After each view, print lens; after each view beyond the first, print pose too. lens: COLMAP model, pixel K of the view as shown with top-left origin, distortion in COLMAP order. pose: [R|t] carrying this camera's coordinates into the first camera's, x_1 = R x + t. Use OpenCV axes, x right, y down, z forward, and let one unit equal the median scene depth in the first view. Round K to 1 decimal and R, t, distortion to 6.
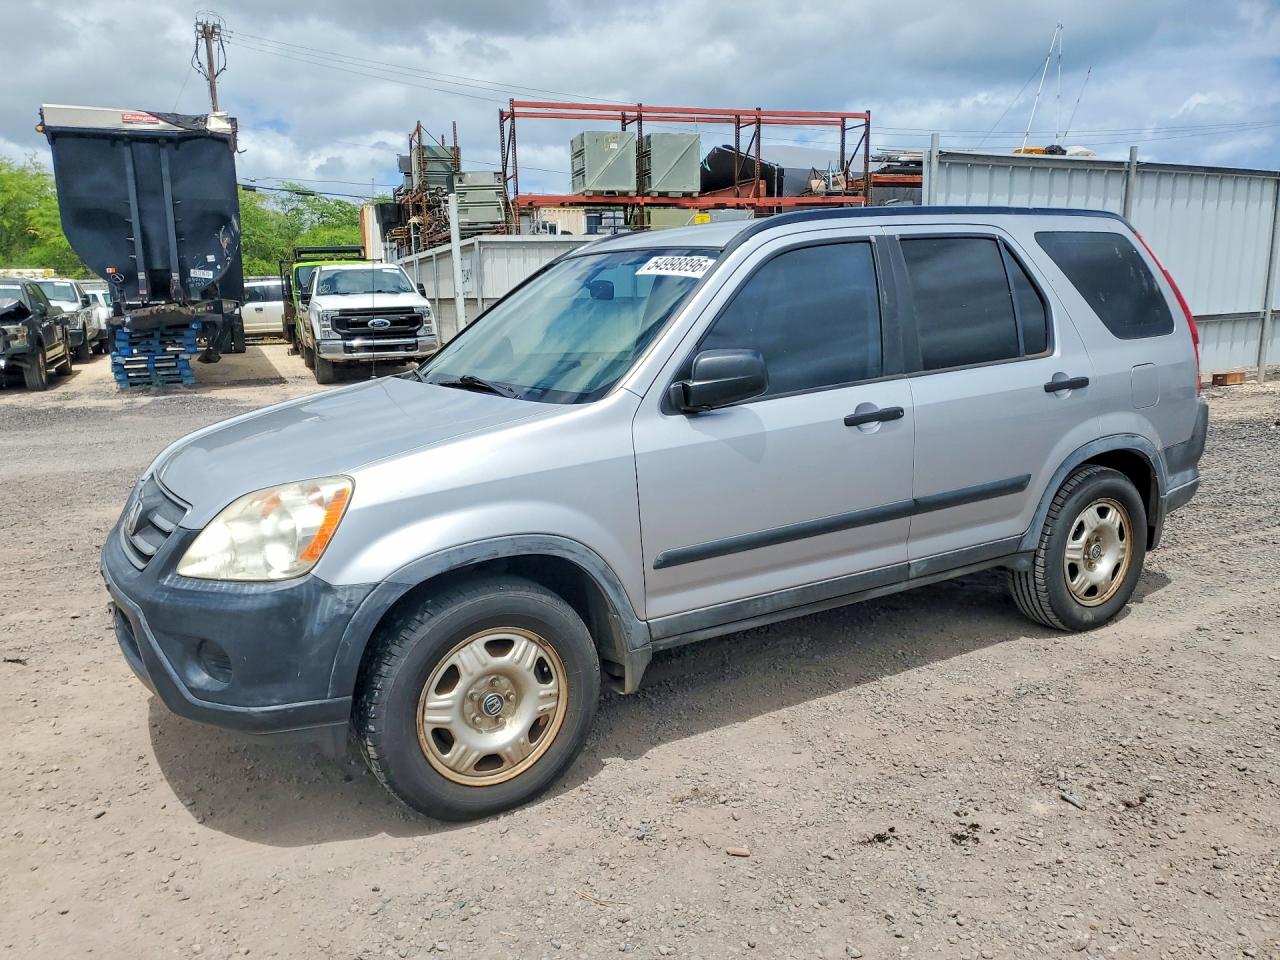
lens RADIAL K [[993.6, 0, 643.1], [0, 993.6, 523.3], [0, 0, 1]] dist [-0.005555, -0.003670]
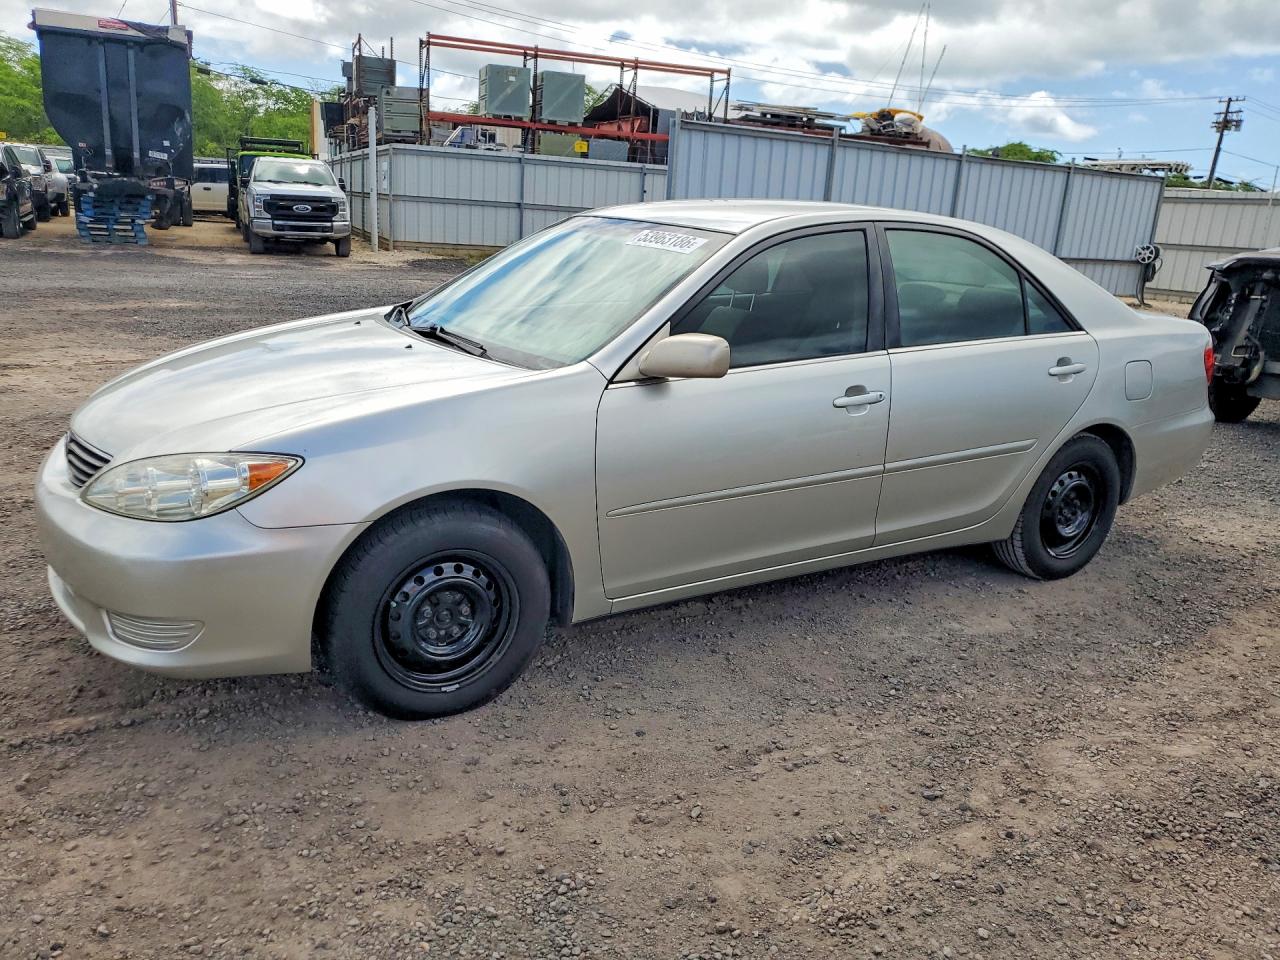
lens RADIAL K [[998.7, 0, 658.4], [0, 998.7, 491.6], [0, 0, 1]] dist [-0.036071, 0.064332]
pose [[0.995311, 0.069806, 0.066956, 0.100719], [-0.072922, 0.996309, 0.045278, 0.053733], [-0.063548, -0.049948, 0.996728, -0.243557]]
